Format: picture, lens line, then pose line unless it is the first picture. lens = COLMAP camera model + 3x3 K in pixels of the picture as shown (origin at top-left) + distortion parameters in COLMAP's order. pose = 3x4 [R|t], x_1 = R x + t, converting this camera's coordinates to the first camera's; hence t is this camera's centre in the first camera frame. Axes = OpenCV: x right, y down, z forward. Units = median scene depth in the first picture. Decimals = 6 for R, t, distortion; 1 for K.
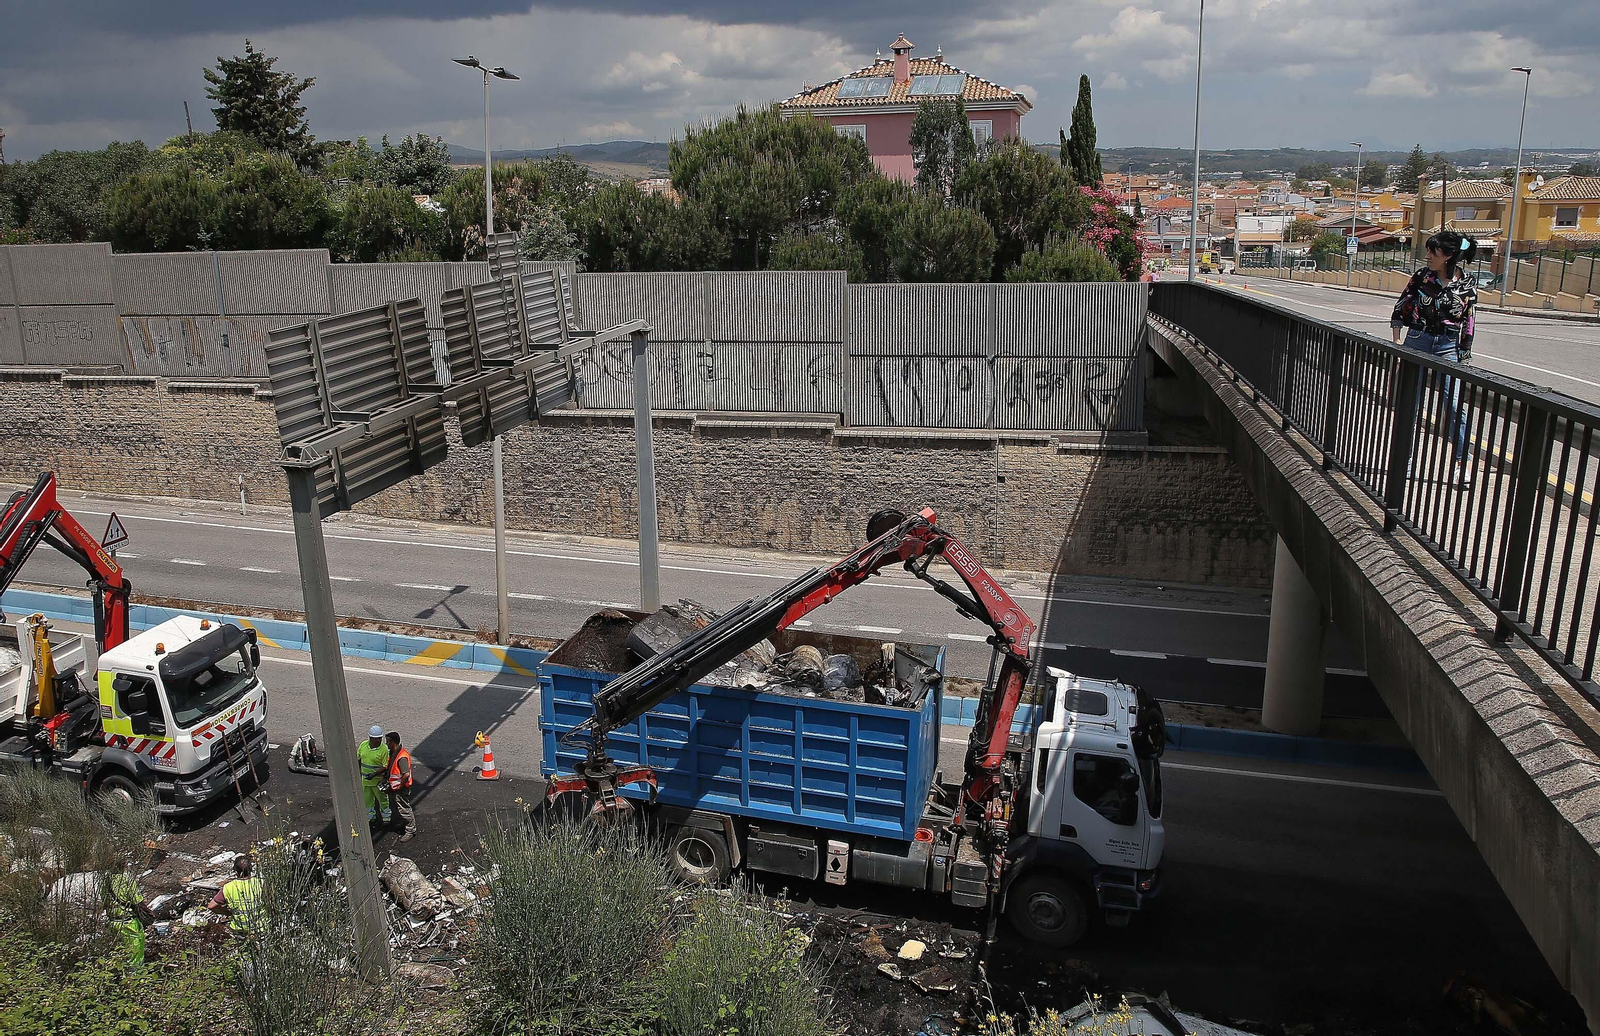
lens RADIAL K [[1246.5, 0, 739.3], [0, 1246.5, 492.9], [0, 0, 1]] dist [-0.028987, 0.009209]
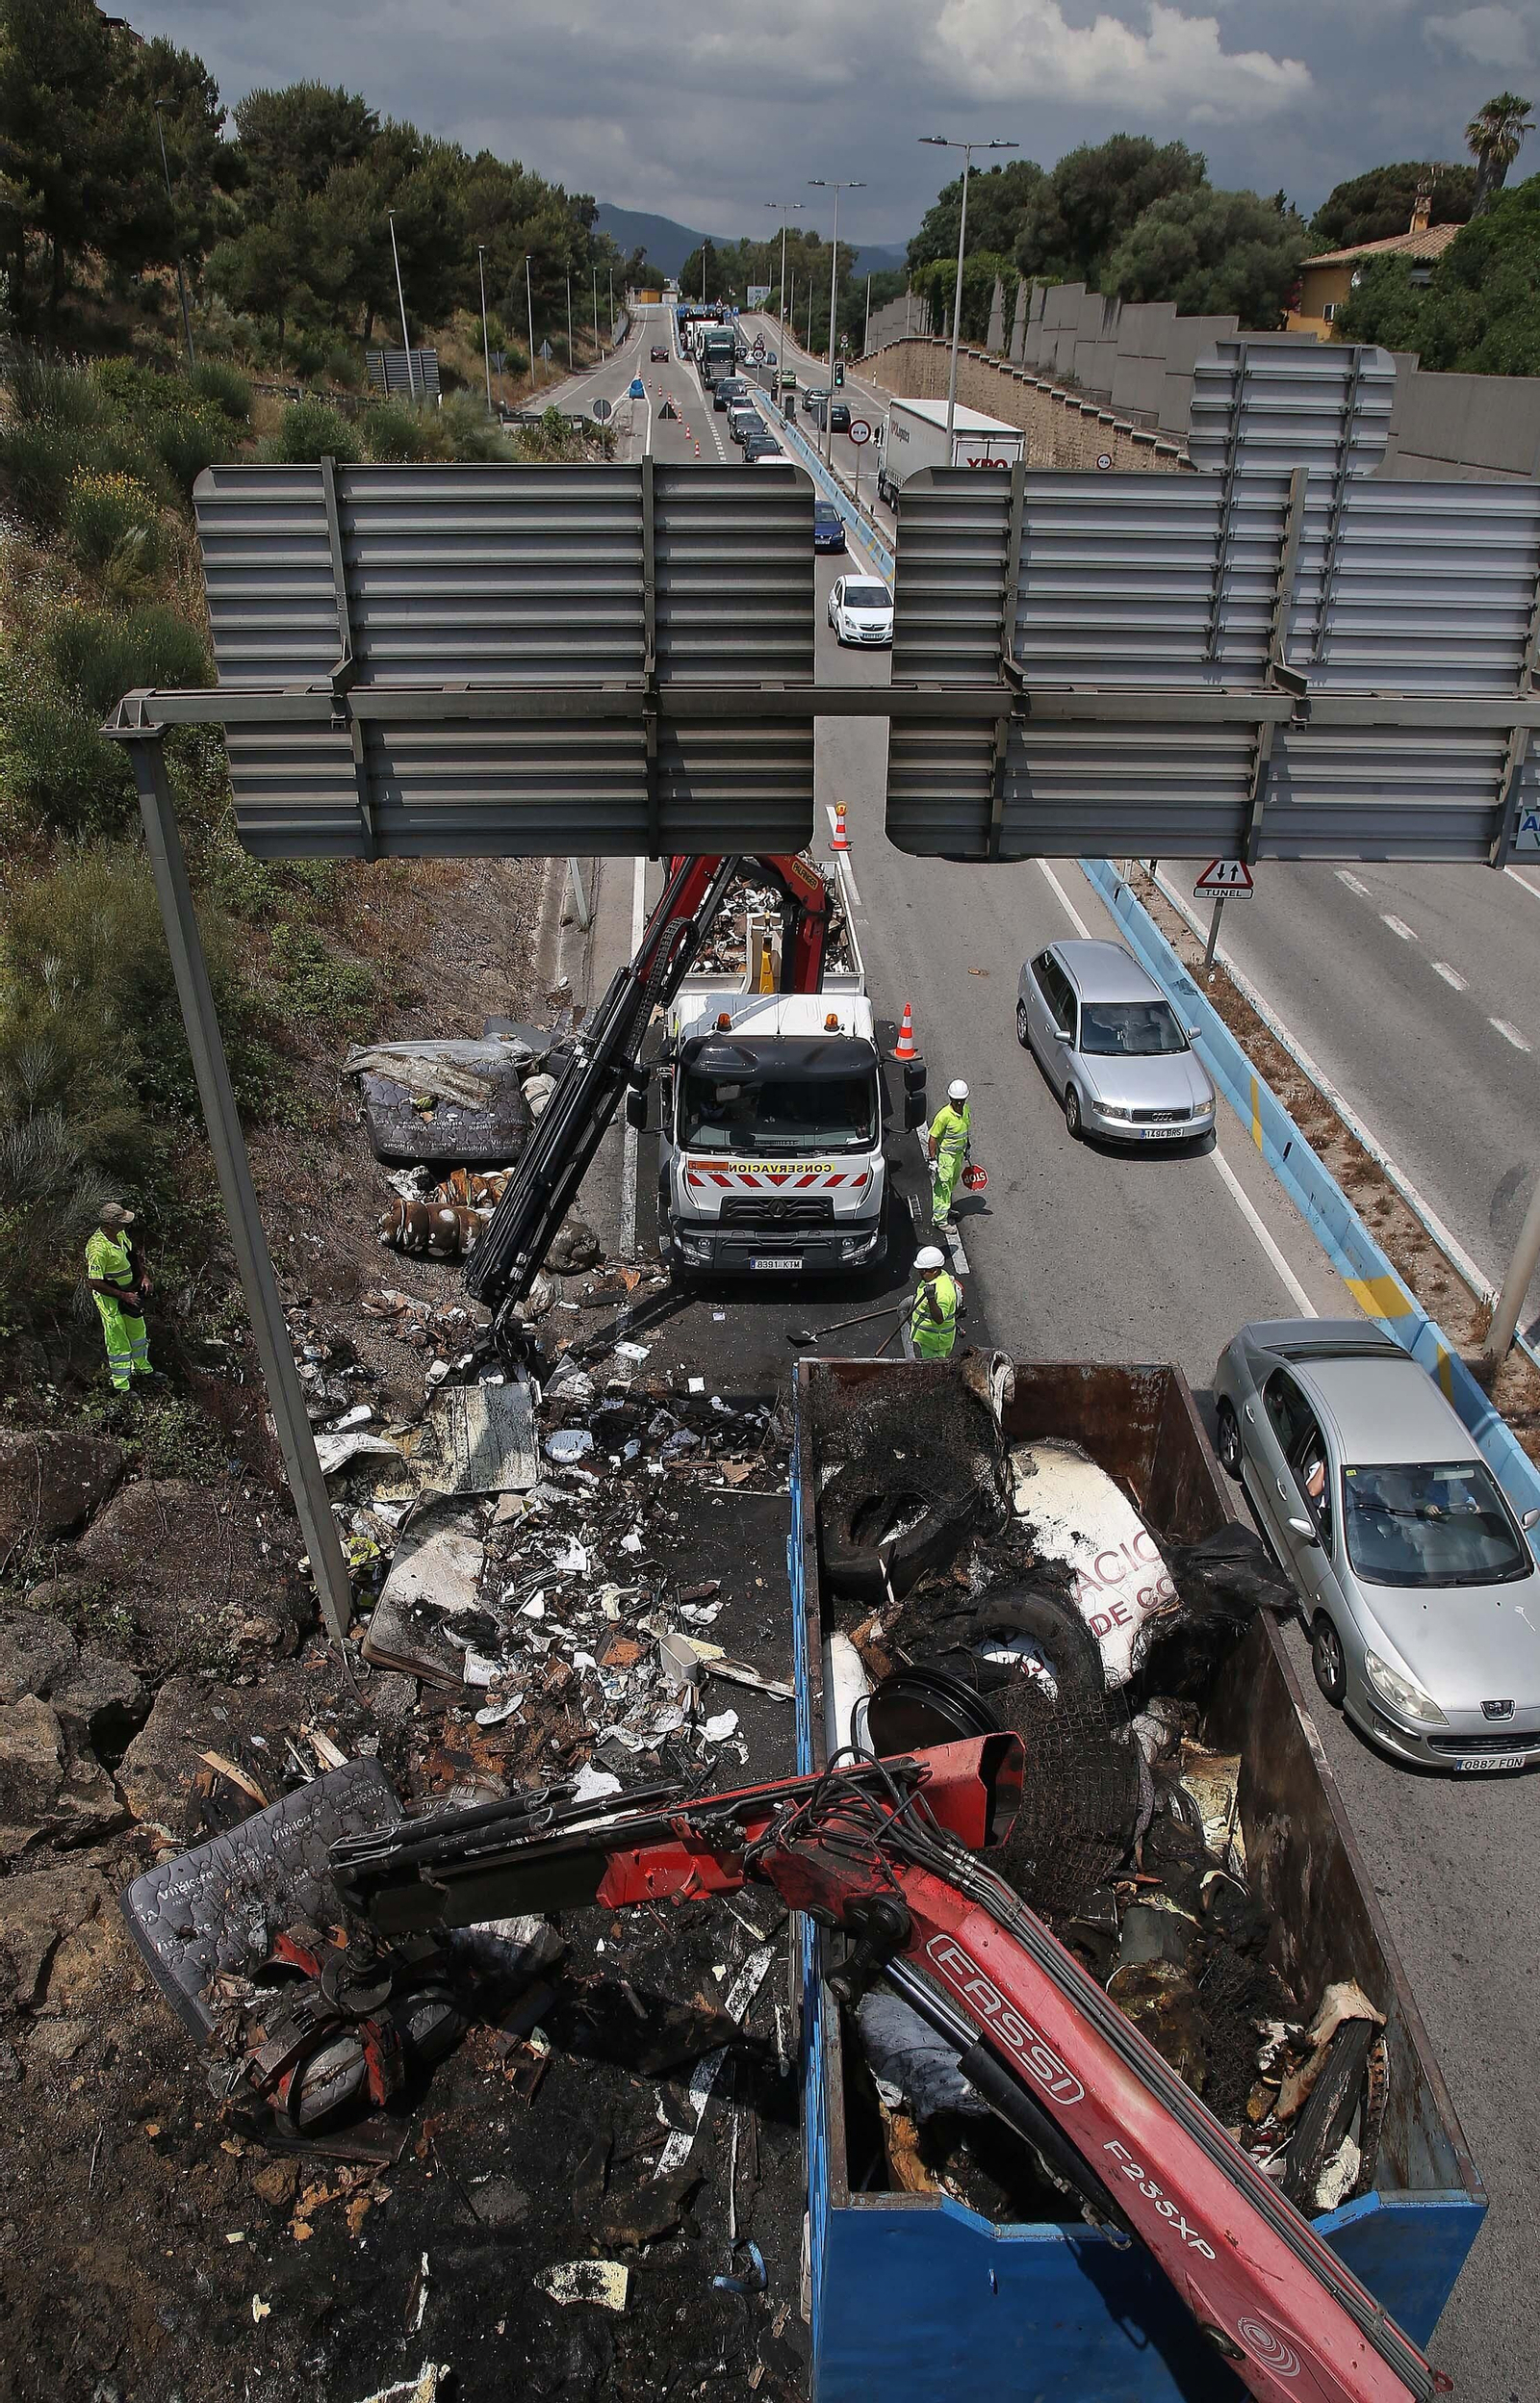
lens RADIAL K [[1682.5, 0, 780.9], [0, 1682.5, 1217.2], [0, 0, 1]] dist [-0.066600, 0.037557]
pose [[0.299546, 0.476096, -0.826804, 0.172089], [-0.262530, 0.874274, 0.408317, -0.084087], [0.917251, 0.094752, 0.386875, 0.412336]]
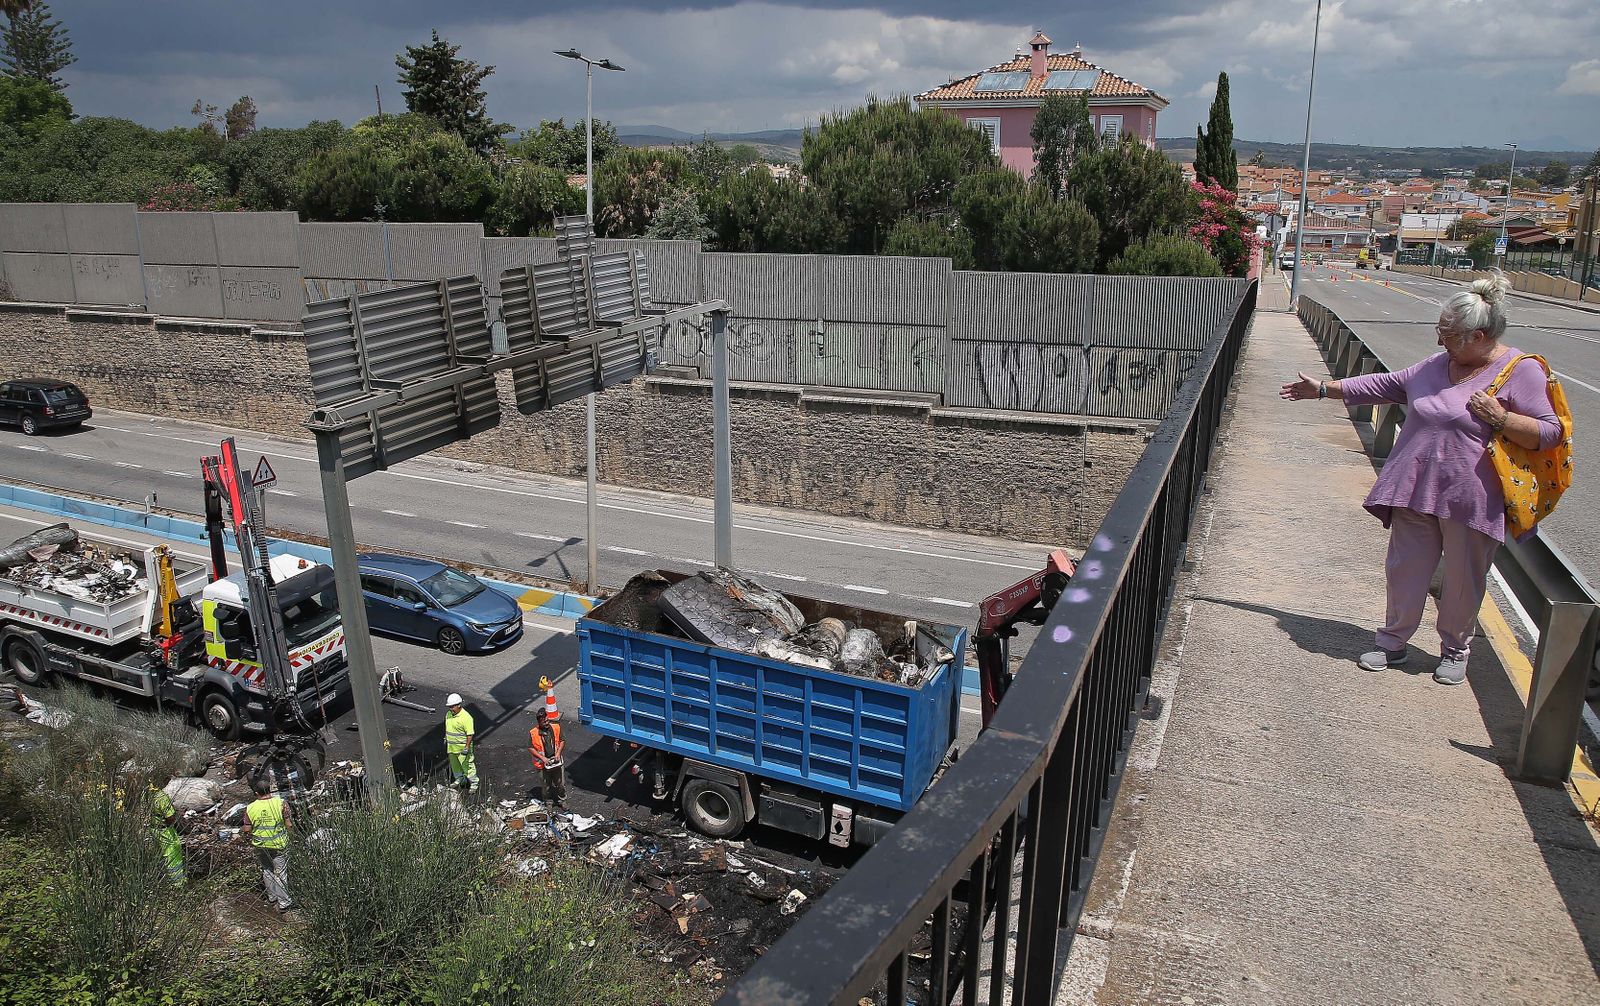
lens RADIAL K [[1155.4, 0, 785.9], [0, 1155.4, 487.7], [0, 0, 1]] dist [-0.033545, 0.017478]
pose [[0.992810, 0.051503, -0.108050, 0.065502], [-0.048508, 0.998367, 0.030168, -0.008357], [0.109427, -0.024710, 0.993688, 0.016938]]
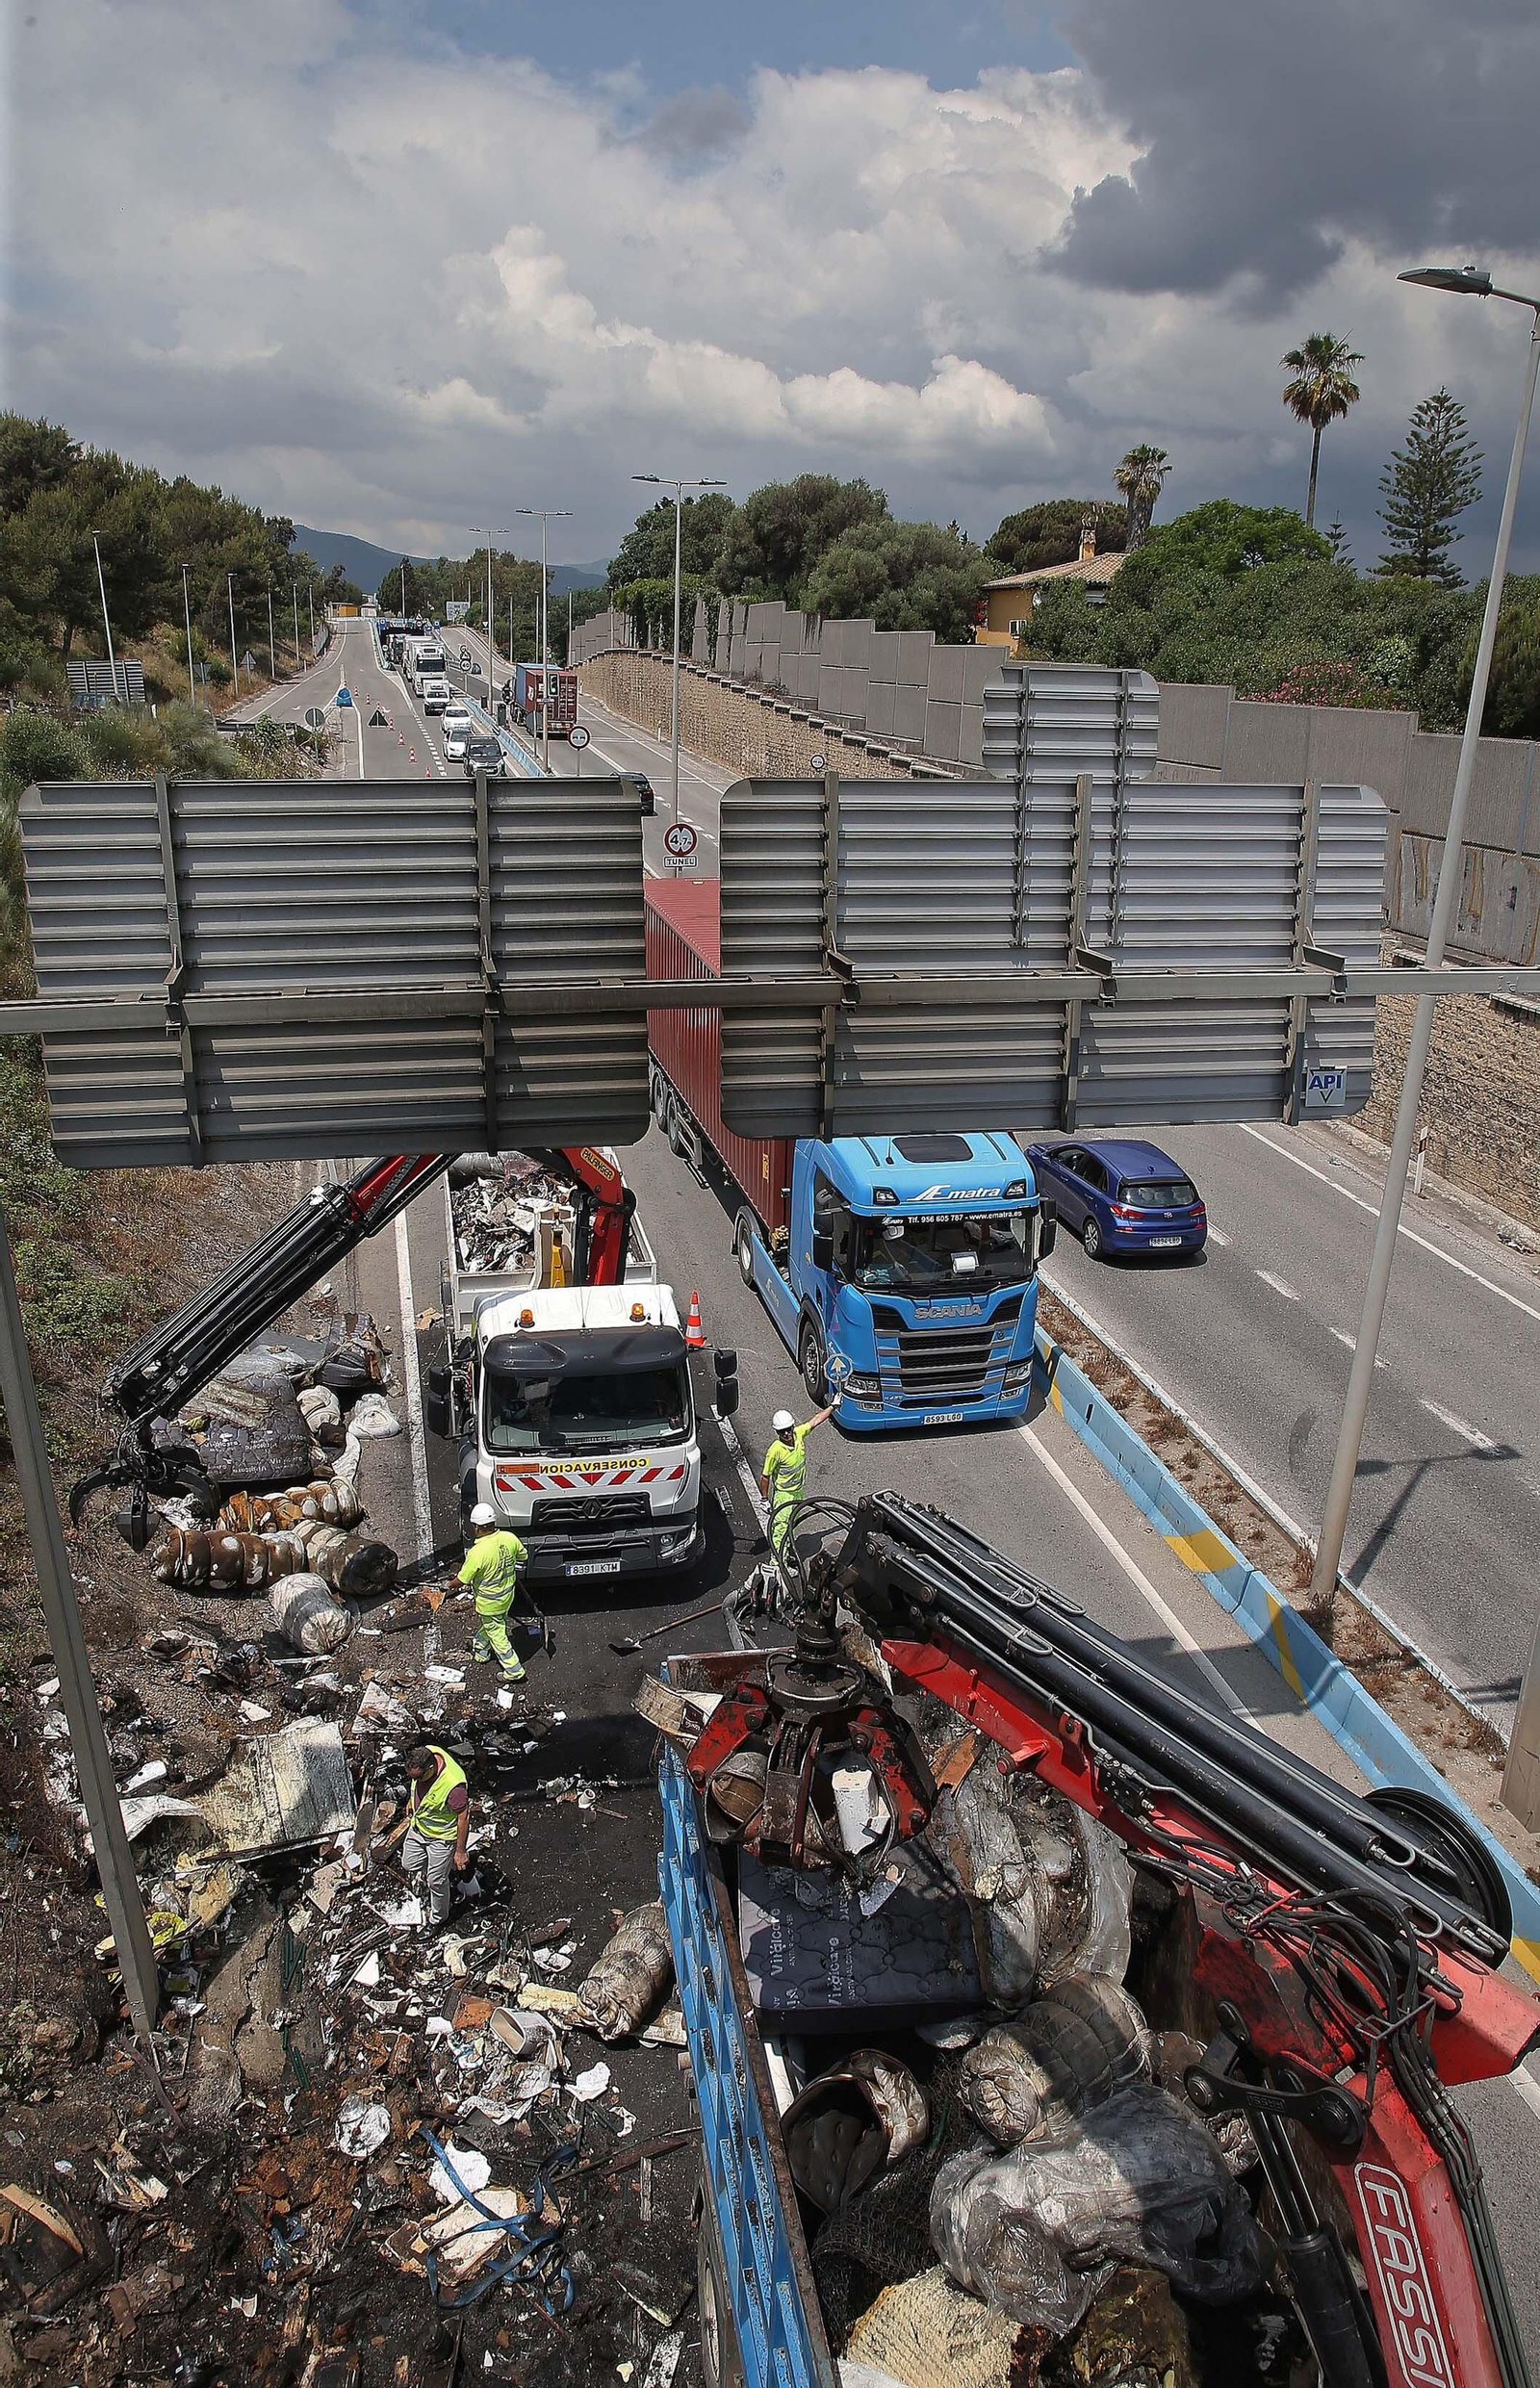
lens RADIAL K [[1759.4, 0, 794.9], [0, 1759.4, 1161.4], [0, 0, 1]] dist [-0.062231, 0.035799]
pose [[0.460086, 0.282863, -0.841611, 0.175434], [-0.254739, 0.950097, 0.180066, -0.080209], [0.850546, 0.131545, 0.509182, 0.386474]]
